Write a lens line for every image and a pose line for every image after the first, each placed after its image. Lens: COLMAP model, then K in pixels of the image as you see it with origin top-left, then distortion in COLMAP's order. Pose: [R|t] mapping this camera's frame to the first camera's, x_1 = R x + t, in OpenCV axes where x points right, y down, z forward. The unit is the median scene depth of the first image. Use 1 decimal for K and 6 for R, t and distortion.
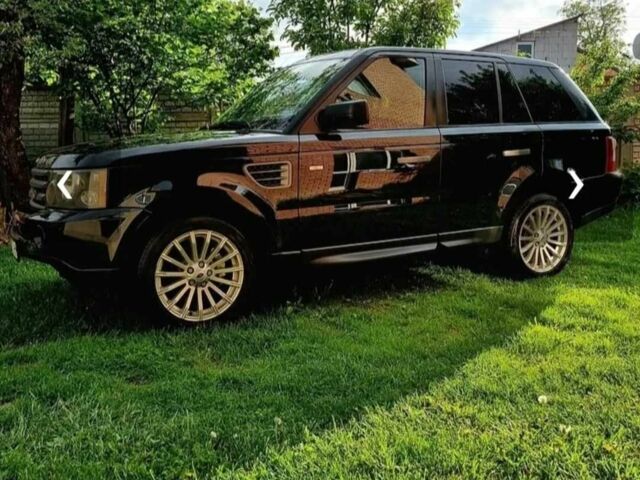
lens RADIAL K [[849.6, 0, 320.0], [0, 849.6, 240.0], [0, 0, 1]] dist [-0.023268, -0.019075]
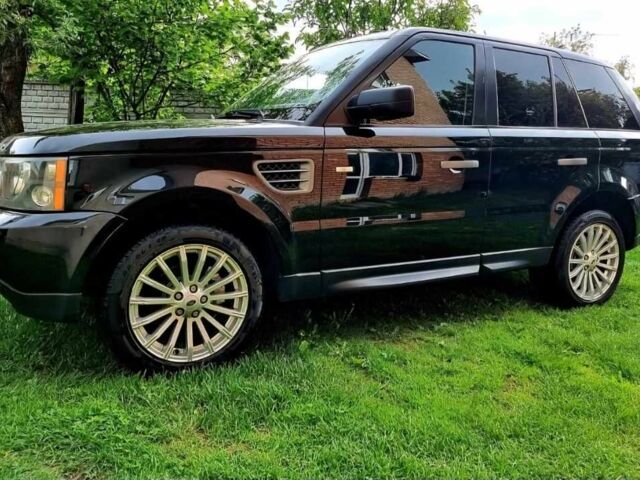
lens RADIAL K [[691.3, 0, 320.0], [0, 691.3, 240.0], [0, 0, 1]] dist [-0.001320, 0.000242]
pose [[0.999209, 0.038639, 0.009353, -0.030103], [-0.038722, 0.999211, 0.008786, -0.022987], [-0.009006, -0.009141, 0.999918, 0.344941]]
